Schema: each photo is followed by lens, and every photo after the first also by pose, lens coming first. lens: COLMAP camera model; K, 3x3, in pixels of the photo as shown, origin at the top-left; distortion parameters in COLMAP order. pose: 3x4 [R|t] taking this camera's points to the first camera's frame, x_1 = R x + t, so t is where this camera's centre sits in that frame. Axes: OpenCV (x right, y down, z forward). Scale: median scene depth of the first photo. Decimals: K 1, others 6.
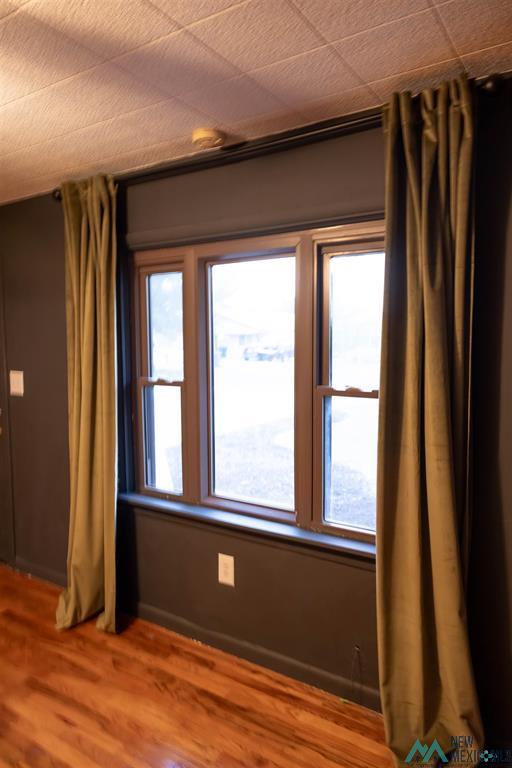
lens RADIAL K [[504.1, 0, 256.0], [0, 504.1, 384.0], [0, 0, 1]] dist [0.003583, 0.001999]
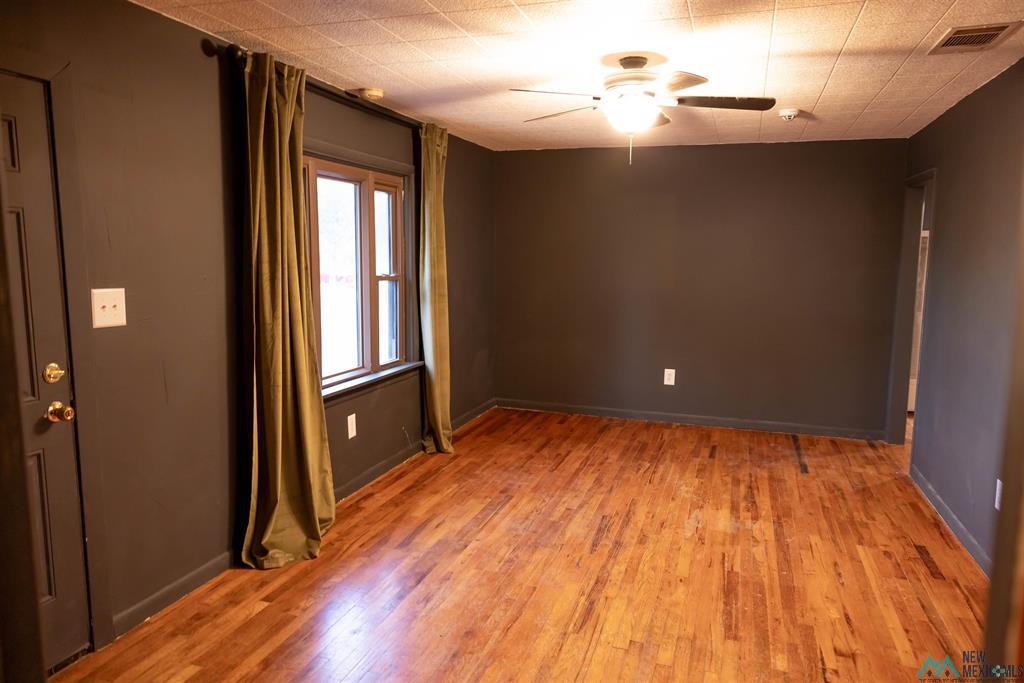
lens RADIAL K [[672.1, 0, 512.0], [0, 672.1, 341.5], [0, 0, 1]] dist [0.003583, 0.001999]
pose [[-0.237710, -0.129266, 0.962696, -1.831649], [0.053004, 0.987902, 0.145739, -0.072206], [-0.969889, 0.085671, -0.227982, 1.021670]]
